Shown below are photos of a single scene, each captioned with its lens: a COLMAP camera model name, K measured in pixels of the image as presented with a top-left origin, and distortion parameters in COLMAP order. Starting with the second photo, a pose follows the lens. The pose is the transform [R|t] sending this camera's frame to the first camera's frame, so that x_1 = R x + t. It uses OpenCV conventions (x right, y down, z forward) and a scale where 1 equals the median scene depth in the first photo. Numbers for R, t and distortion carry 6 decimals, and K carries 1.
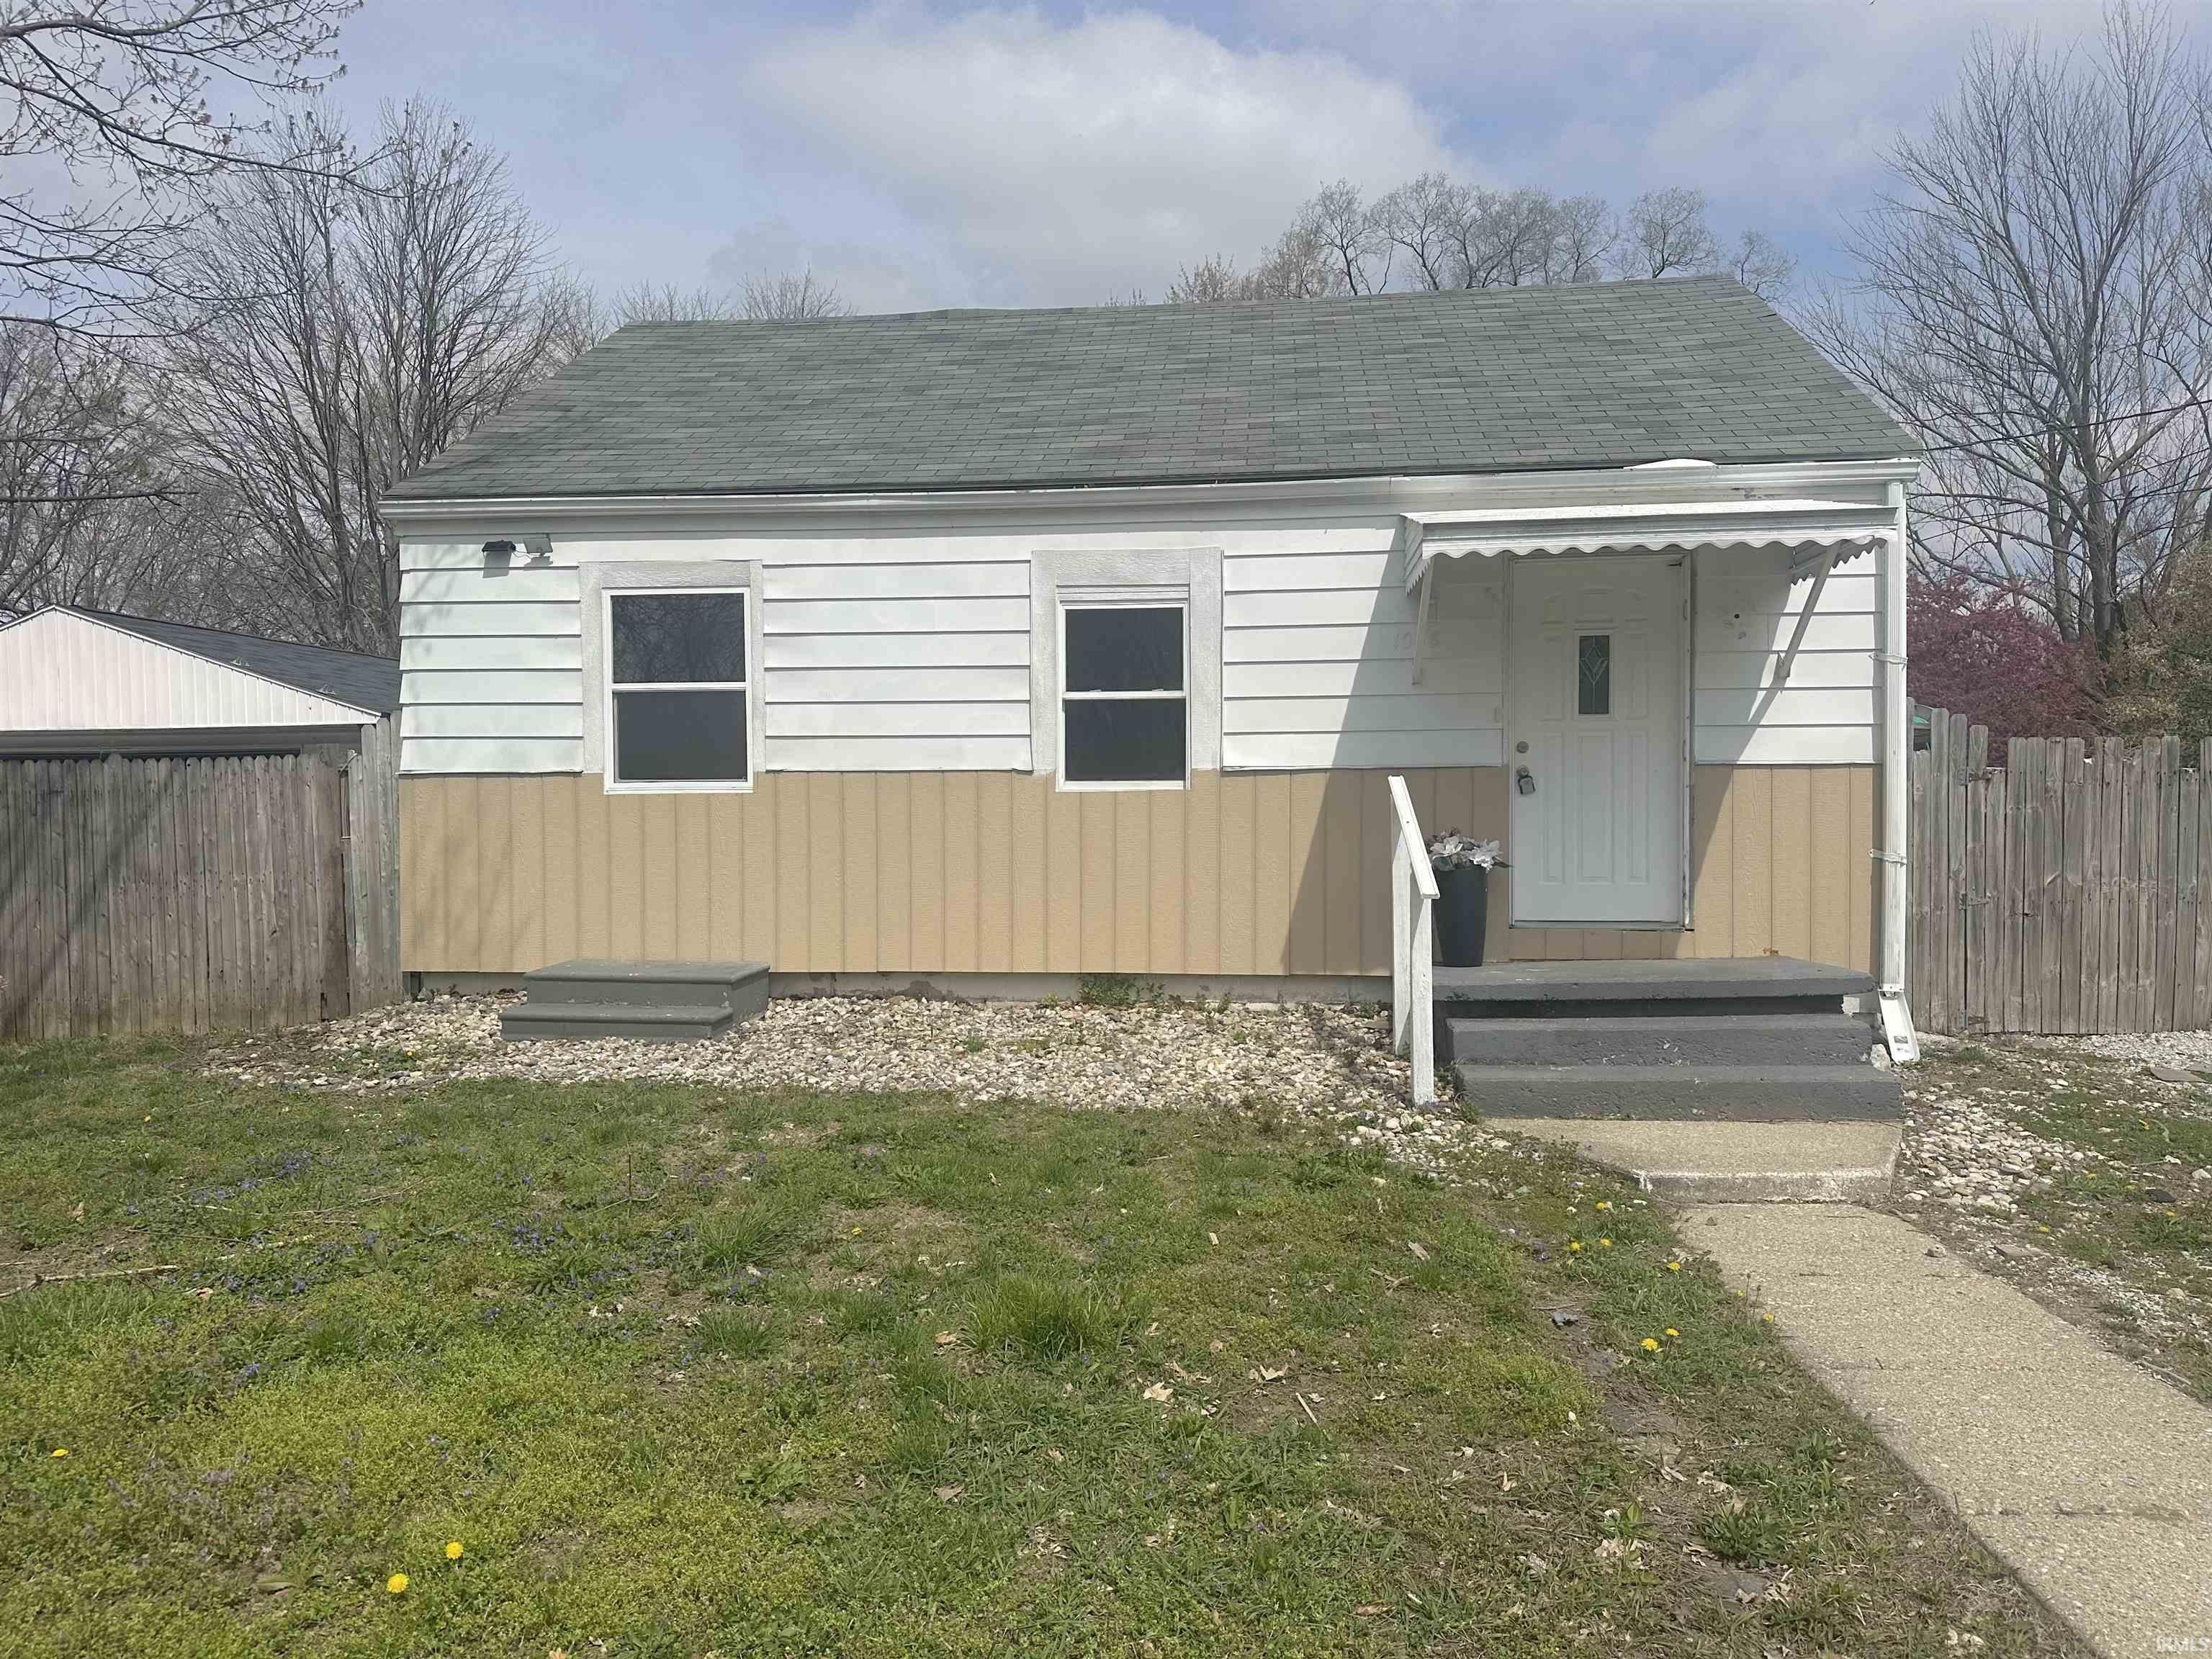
lens RADIAL K [[1516.6, 0, 1099.1], [0, 1516.6, 831.5], [0, 0, 1]] dist [0.047913, -0.040578]
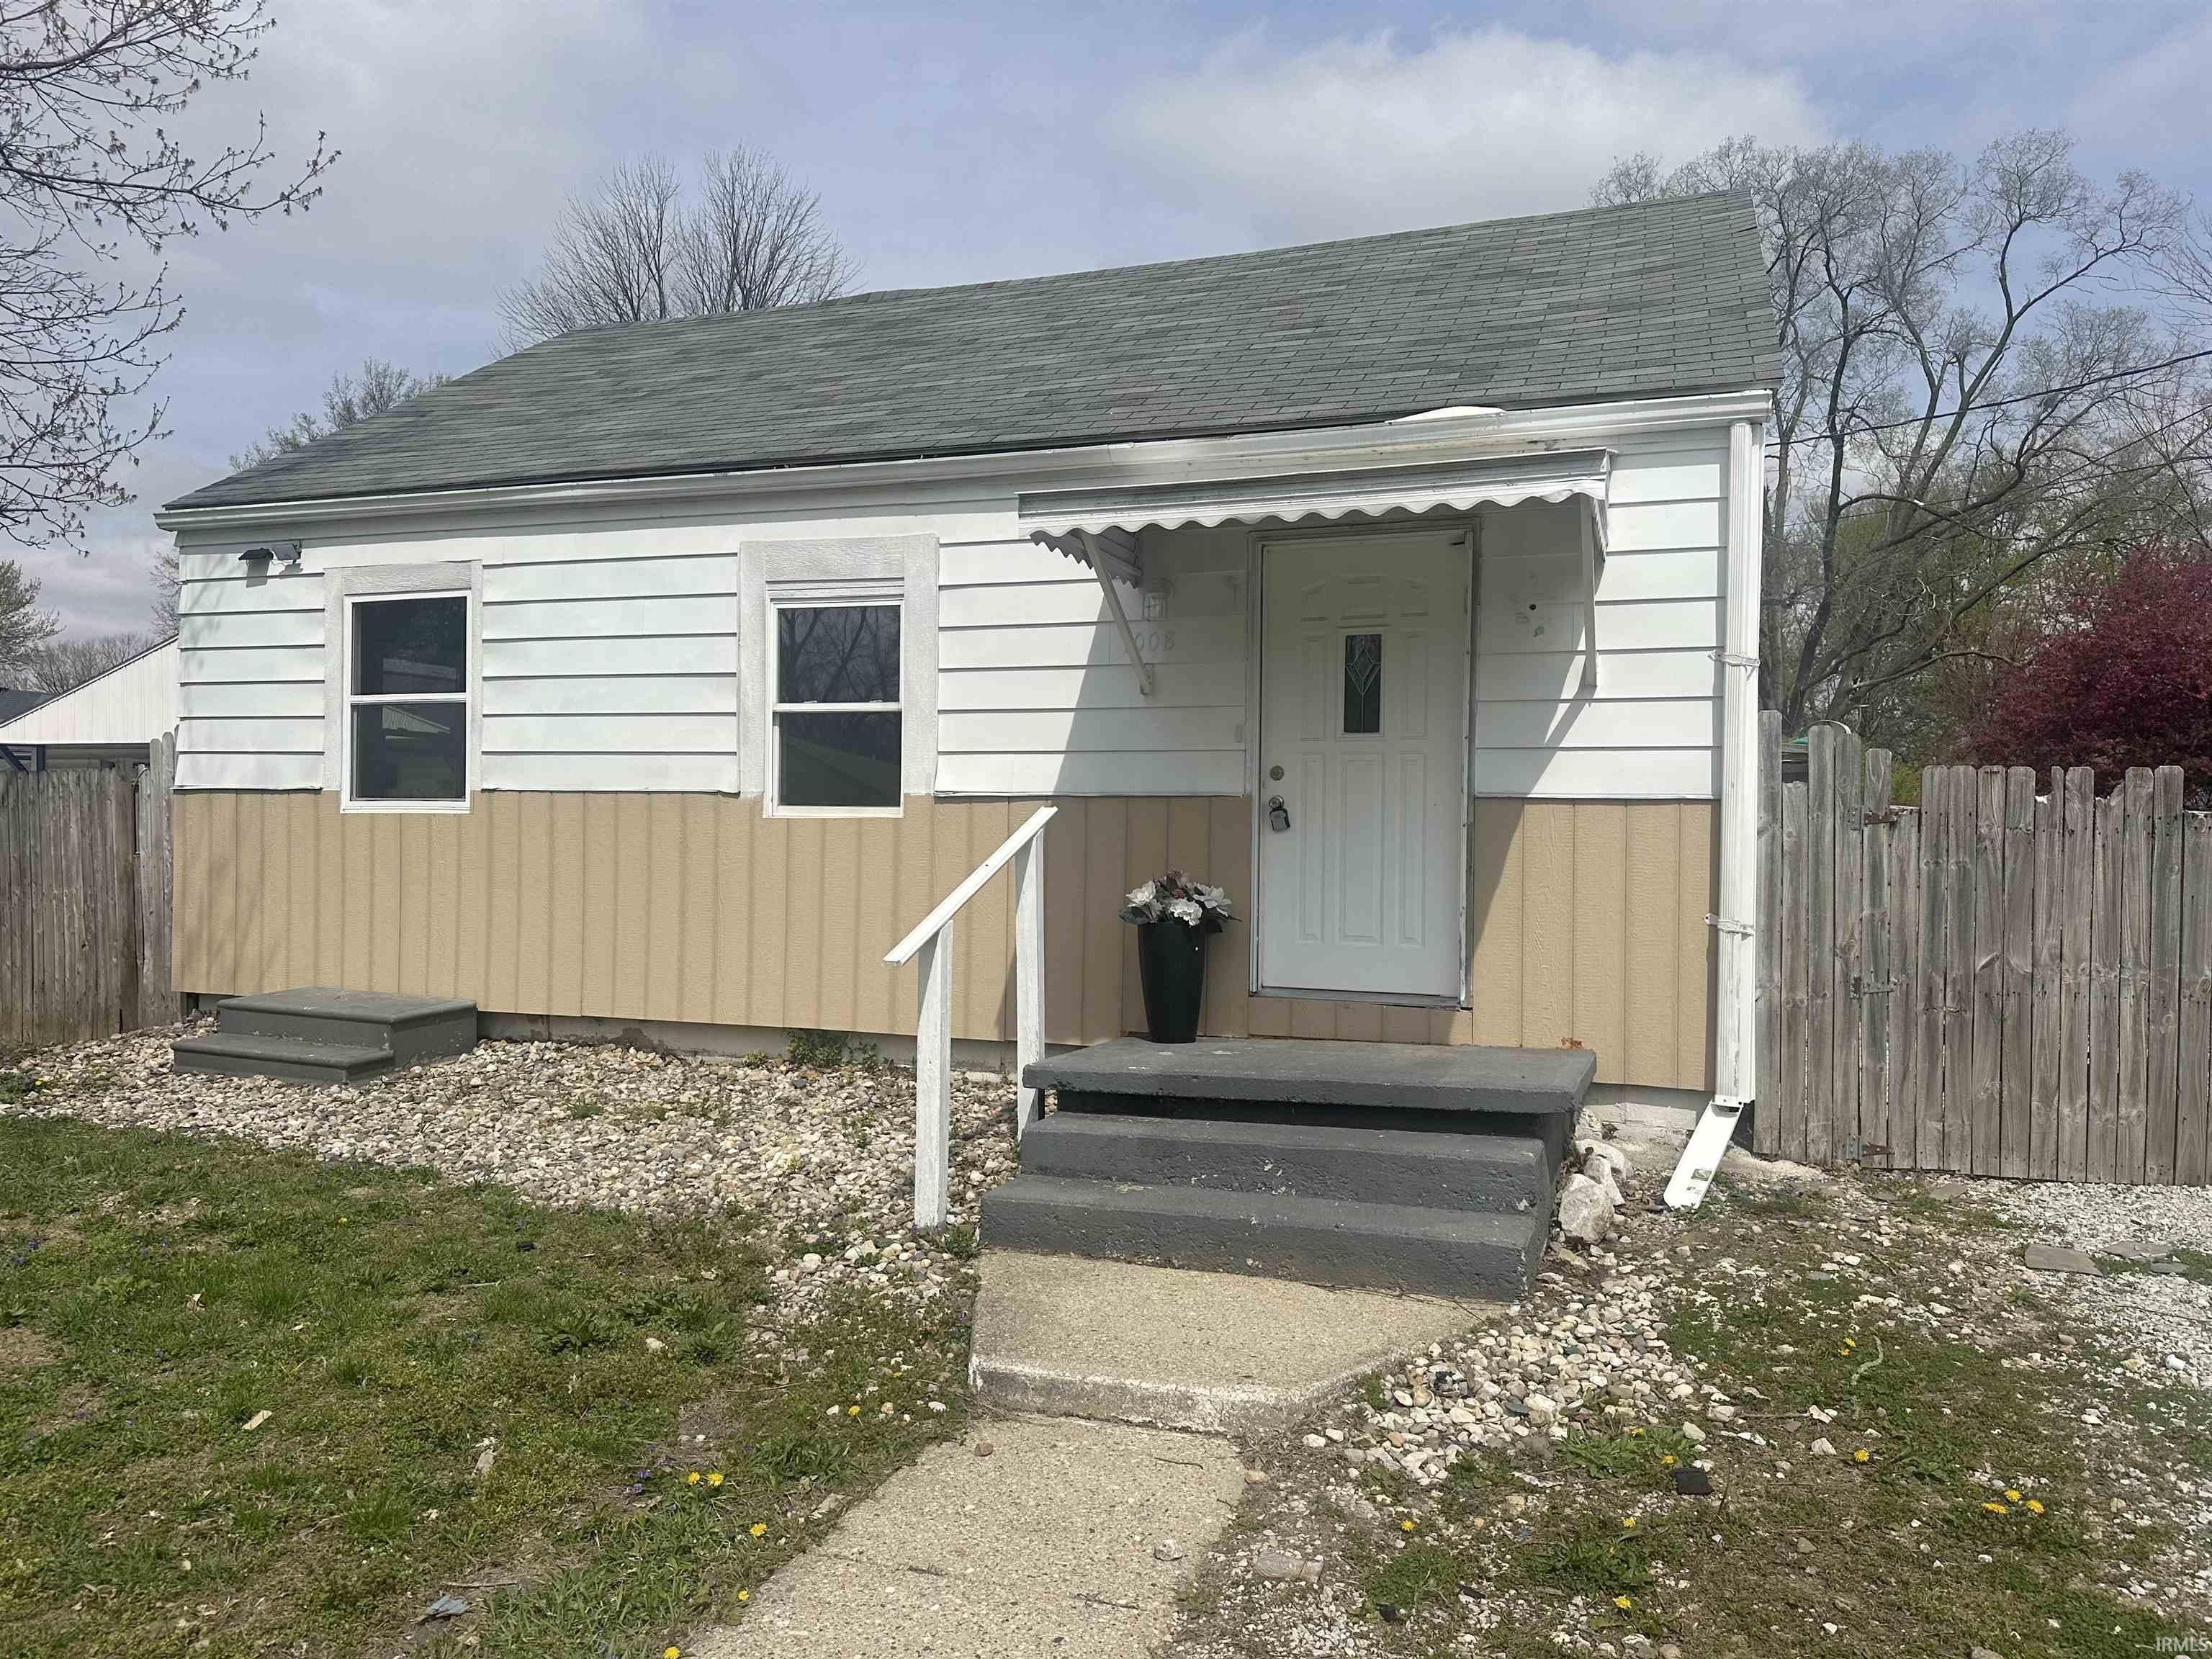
lens RADIAL K [[1516.6, 0, 1121.9], [0, 1516.6, 823.2], [0, 0, 1]] dist [0.047913, -0.040578]
pose [[0.973828, 0.016719, -0.226669, 0.377418], [-0.020544, 0.999683, -0.014528, -0.014991], [0.226354, 0.018805, 0.973863, 0.197871]]
